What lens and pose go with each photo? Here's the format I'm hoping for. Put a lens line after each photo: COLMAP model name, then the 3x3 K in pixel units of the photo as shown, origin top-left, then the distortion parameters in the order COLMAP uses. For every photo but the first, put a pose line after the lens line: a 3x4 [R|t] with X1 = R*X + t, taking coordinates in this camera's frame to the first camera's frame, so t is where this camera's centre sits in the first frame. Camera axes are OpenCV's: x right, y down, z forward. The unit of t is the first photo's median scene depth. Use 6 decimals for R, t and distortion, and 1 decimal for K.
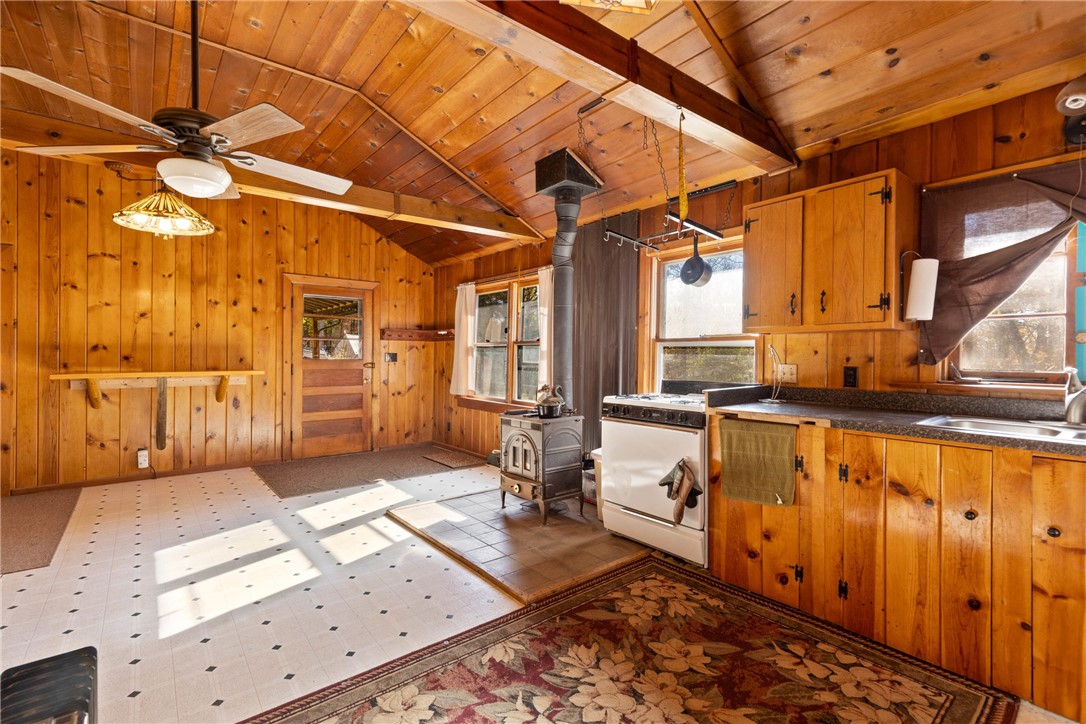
lens RADIAL K [[492.9, 0, 536.0], [0, 492.9, 361.5], [0, 0, 1]] dist [0.012512, -0.000093]
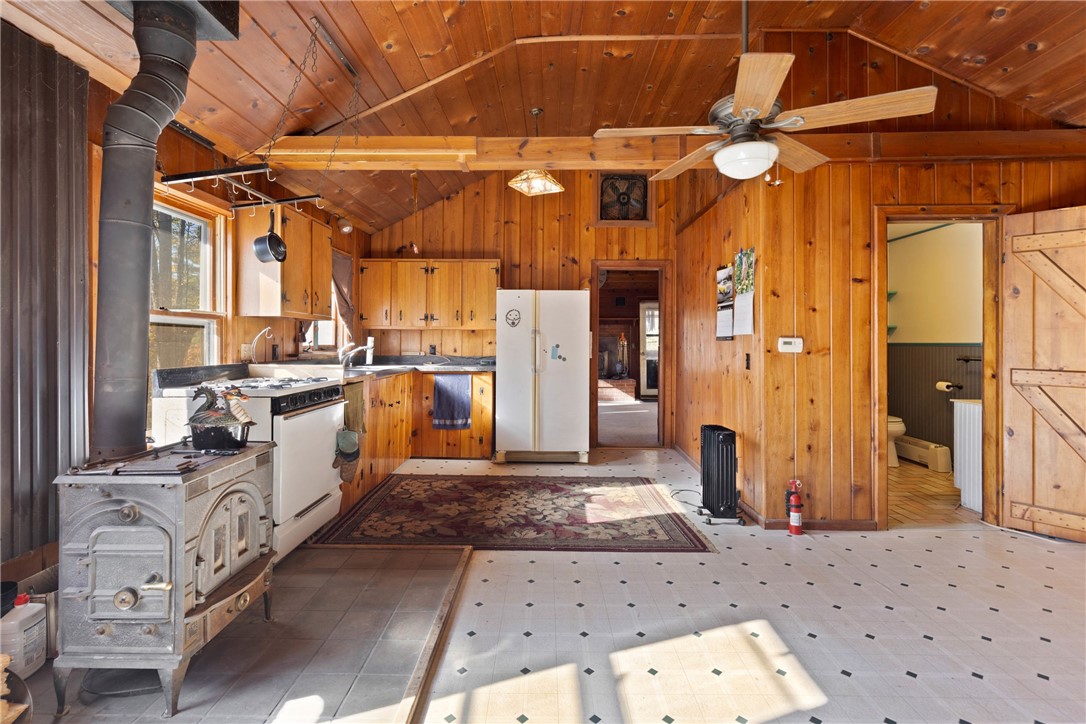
lens RADIAL K [[500.4, 0, 539.1], [0, 500.4, 340.6], [0, 0, 1]] dist [0.002947, -0.000272]
pose [[-0.774335, -0.001801, 0.632773, -0.985411], [0.003257, 0.999971, 0.006832, -0.009813], [-0.632767, 0.007351, -0.774307, 2.013537]]
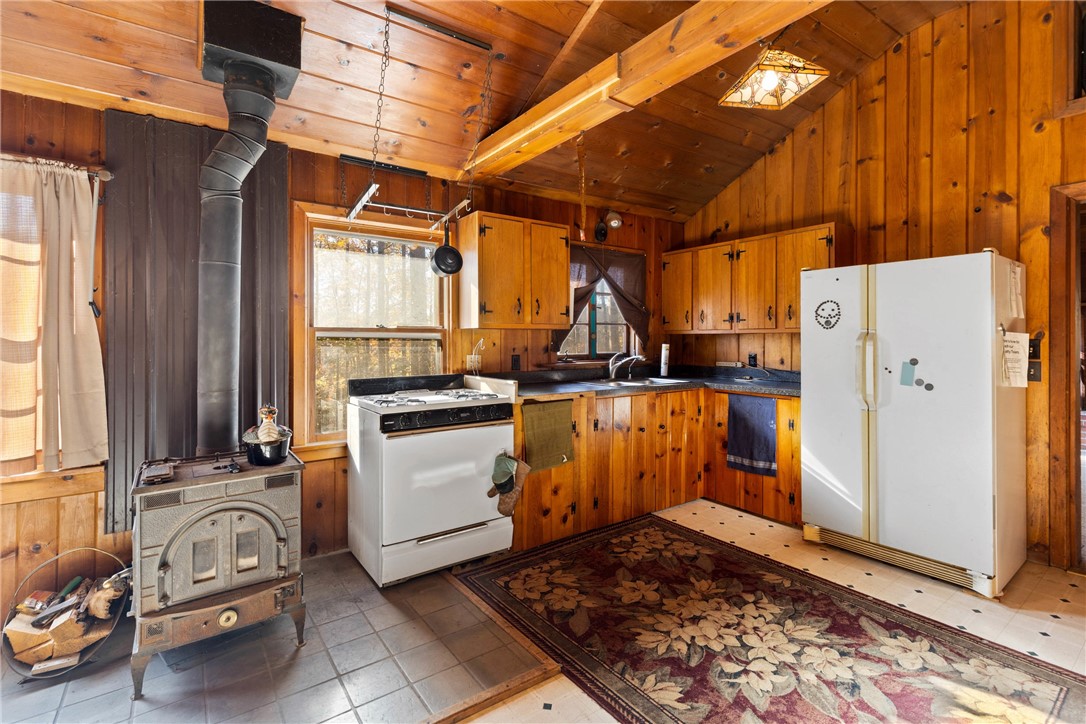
lens RADIAL K [[500.4, 0, 539.1], [0, 500.4, 340.6], [0, 0, 1]] dist [0.002947, -0.000272]
pose [[0.047343, -0.002612, 0.998875, -0.902135], [0.015486, 0.999878, 0.001880, -0.038124], [-0.998759, 0.015379, 0.047377, 1.095646]]
